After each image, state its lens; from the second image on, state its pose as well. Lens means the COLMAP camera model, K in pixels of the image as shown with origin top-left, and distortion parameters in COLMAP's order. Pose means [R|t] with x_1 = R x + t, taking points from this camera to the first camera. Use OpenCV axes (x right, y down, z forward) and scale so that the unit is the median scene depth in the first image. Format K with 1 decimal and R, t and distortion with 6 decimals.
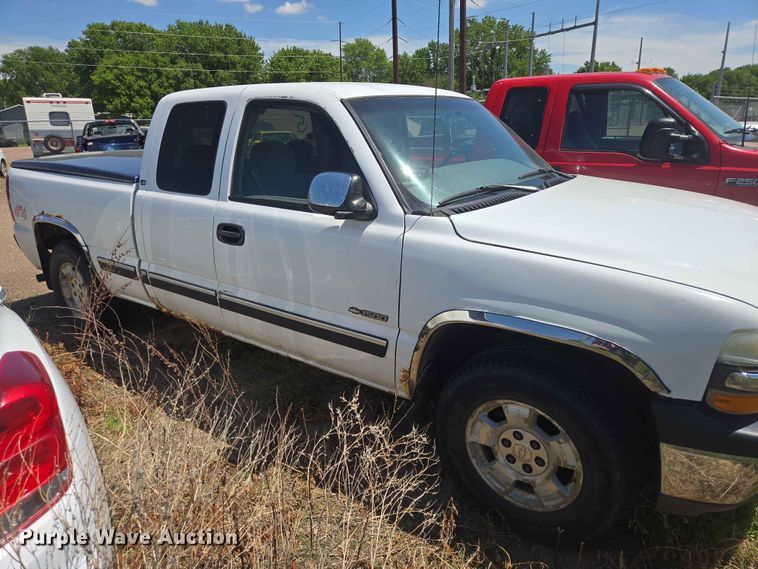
lens RADIAL K [[510.8, 0, 379.0], [0, 510.8, 284.5], [0, 0, 1]] dist [0.080503, -0.075059]
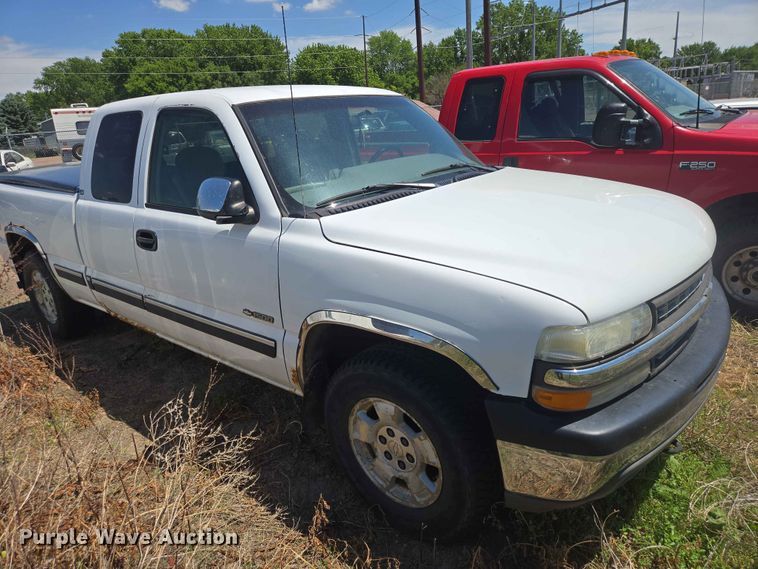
lens RADIAL K [[510.8, 0, 379.0], [0, 510.8, 284.5], [0, 0, 1]] dist [0.080503, -0.075059]
pose [[0.997194, -0.028555, -0.069202, 0.205652], [0.029434, 0.999498, 0.011714, -0.006604], [0.068832, -0.013718, 0.997534, -0.002103]]
